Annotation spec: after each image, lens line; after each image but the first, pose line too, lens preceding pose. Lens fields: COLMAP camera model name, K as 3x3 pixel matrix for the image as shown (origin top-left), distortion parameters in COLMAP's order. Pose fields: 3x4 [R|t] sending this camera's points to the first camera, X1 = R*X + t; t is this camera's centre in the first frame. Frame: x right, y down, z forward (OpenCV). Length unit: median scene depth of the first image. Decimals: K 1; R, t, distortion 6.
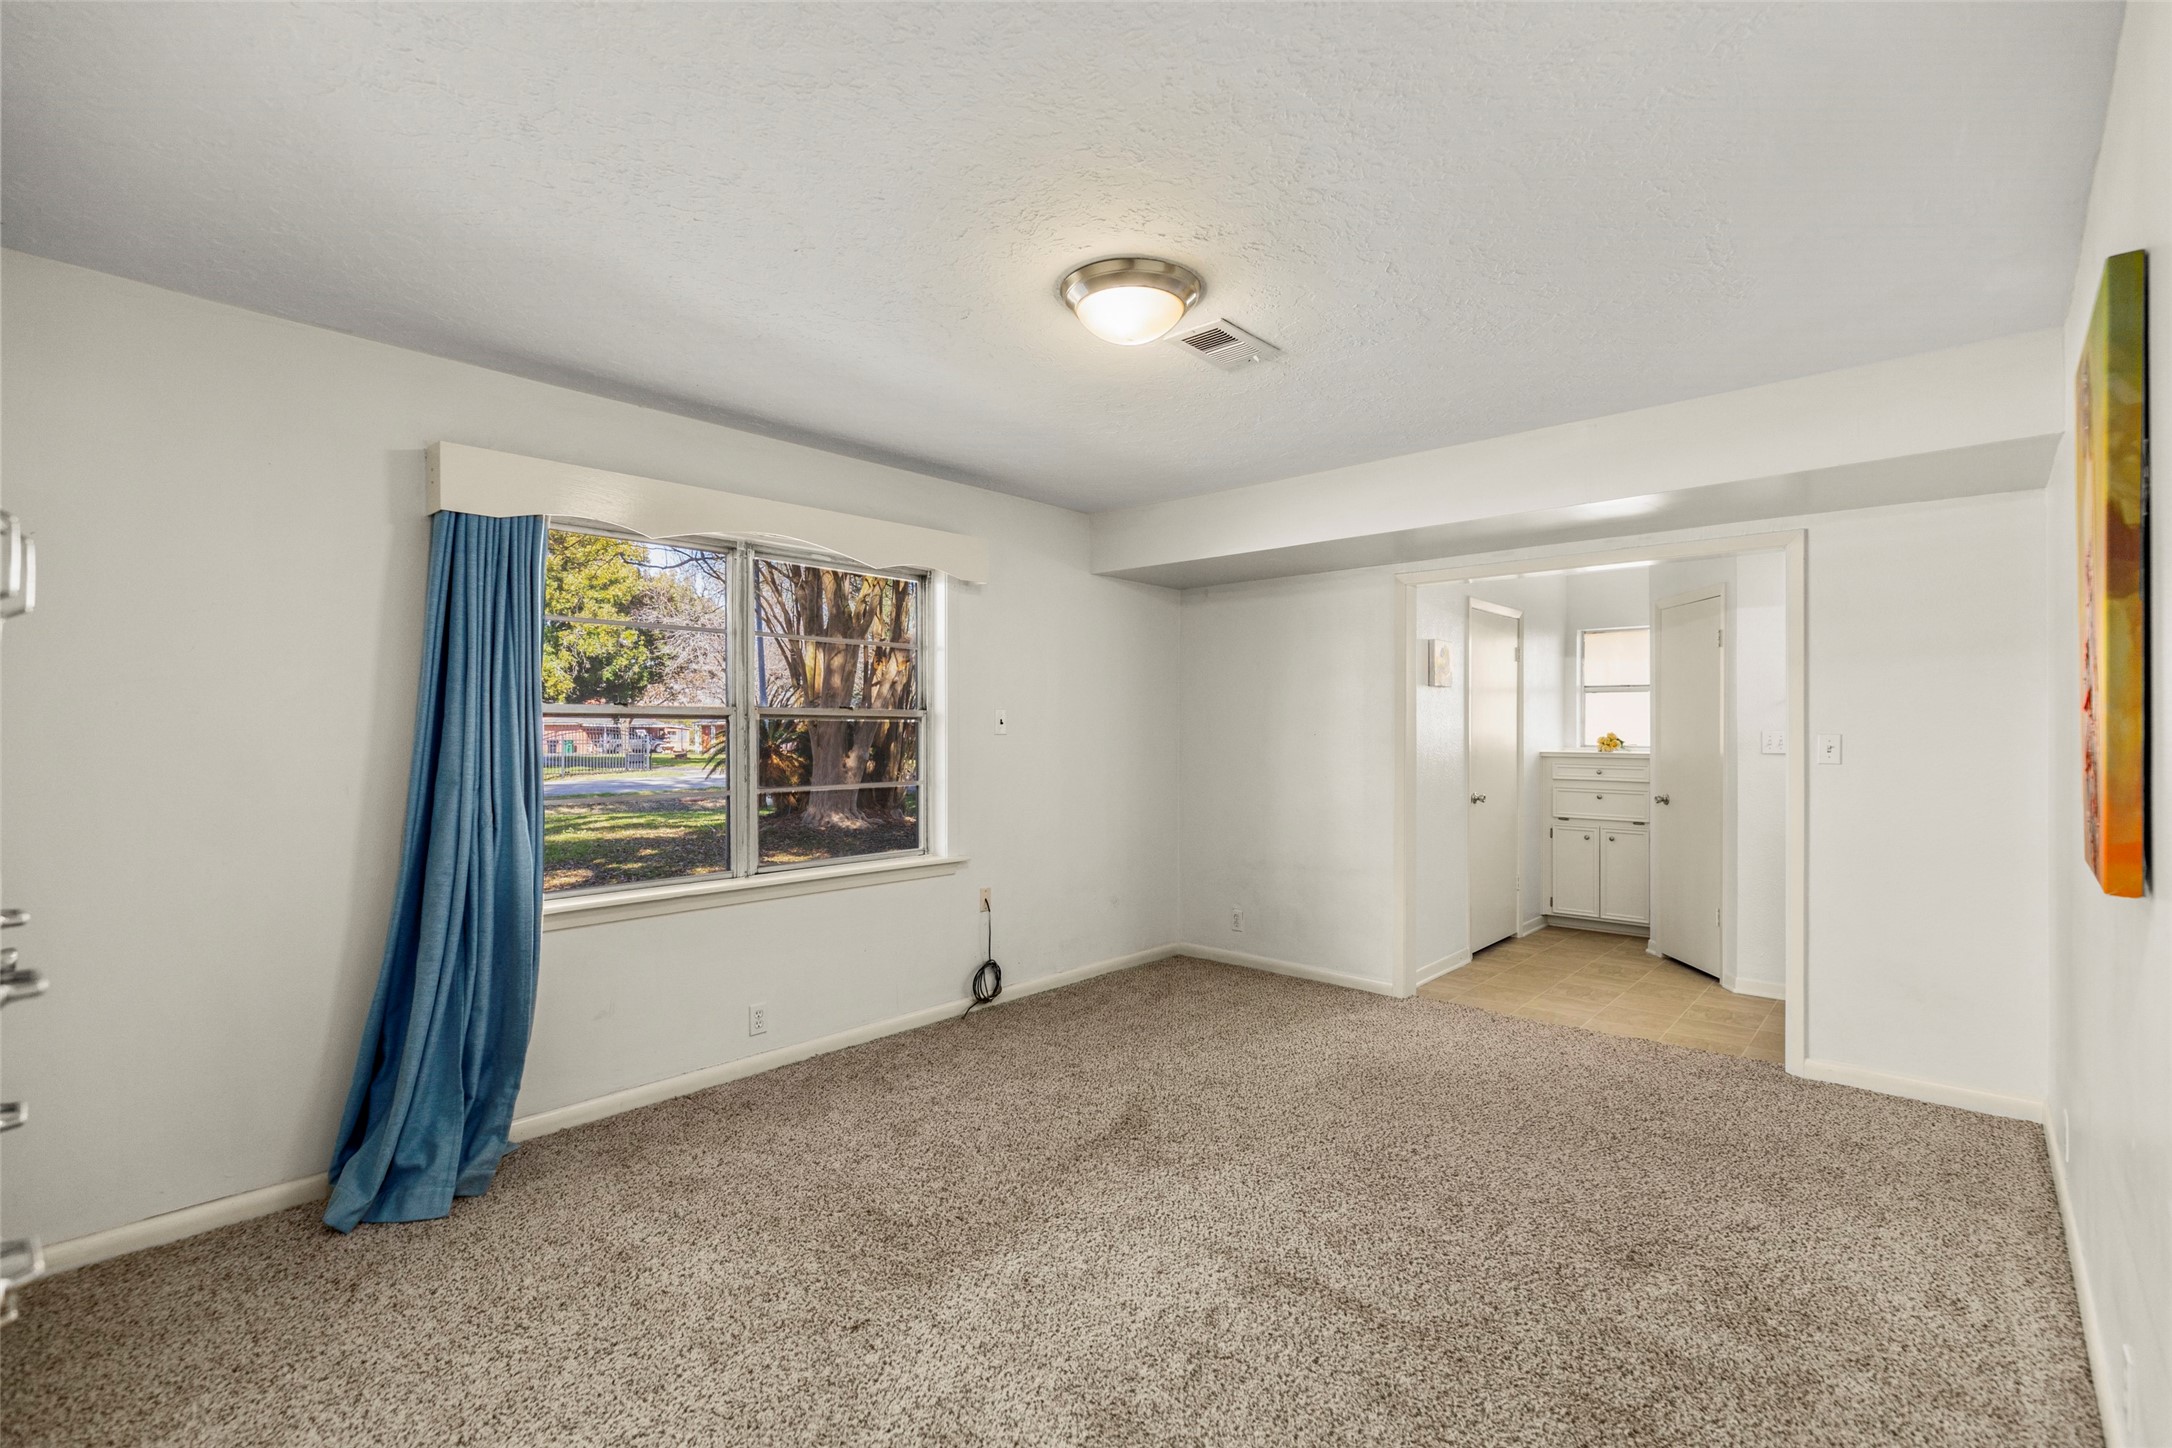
lens RADIAL K [[999.8, 0, 1086.0], [0, 999.8, 724.0], [0, 0, 1]] dist [0.010704, -0.000587]
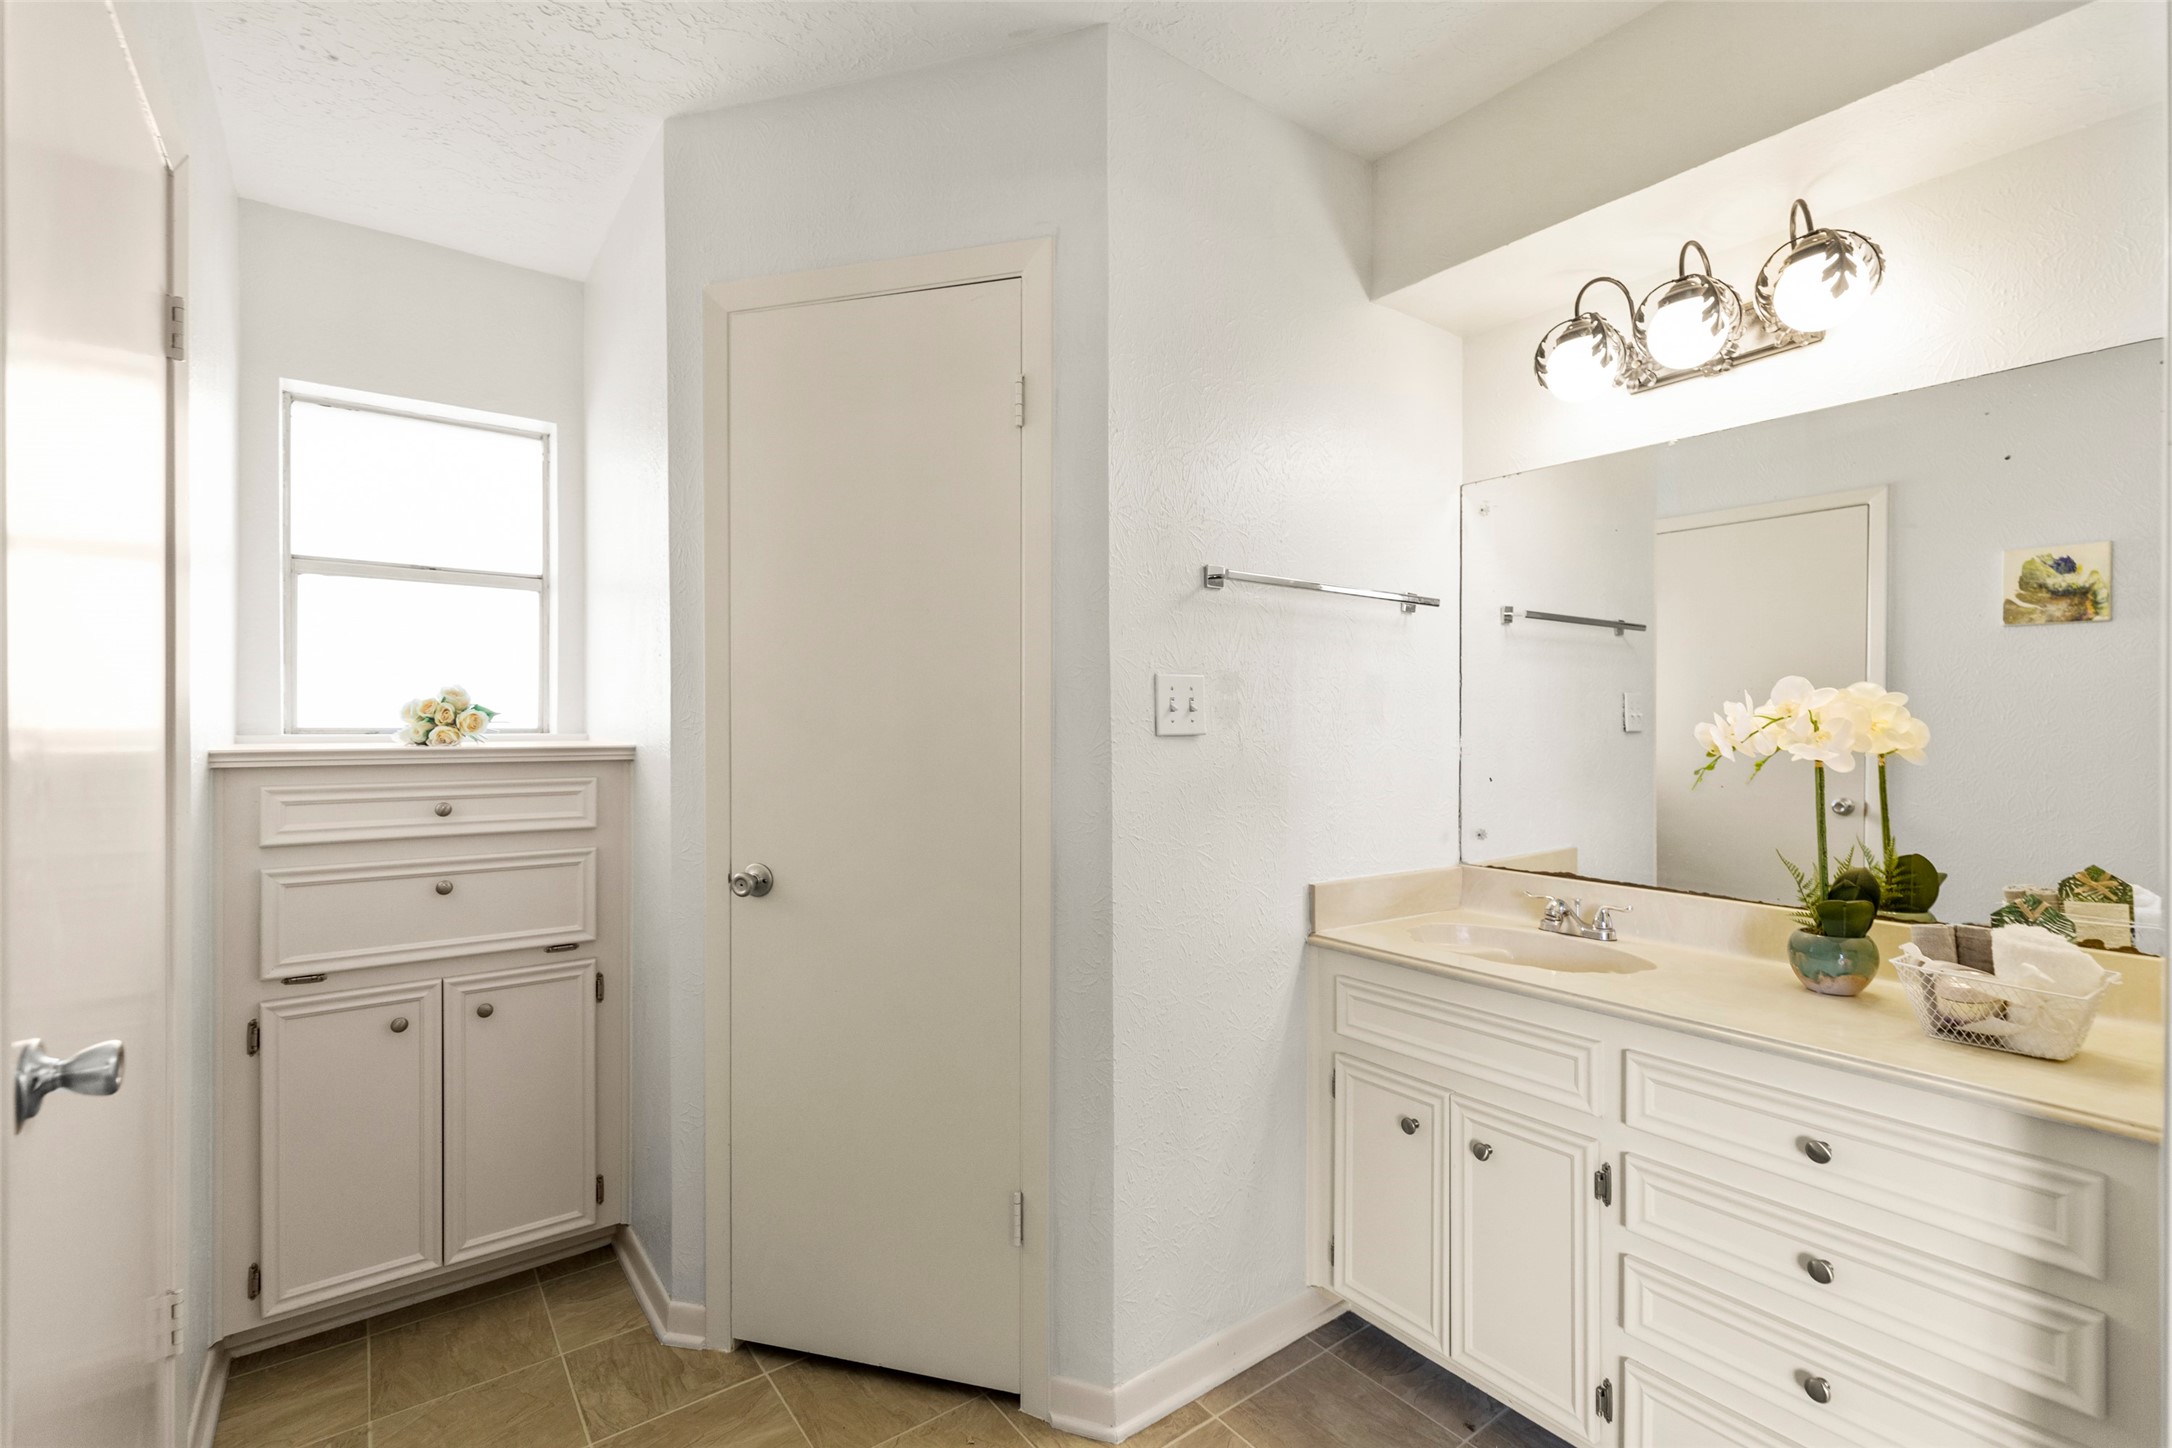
lens RADIAL K [[999.8, 0, 1086.0], [0, 999.8, 724.0], [0, 0, 1]] dist [0.010704, -0.000587]
pose [[0.208038, -0.004865, 0.978109, 0.247578], [-0.004352, 0.999973, 0.005899, 0.018257], [-0.978111, -0.005484, 0.208012, 0.748742]]
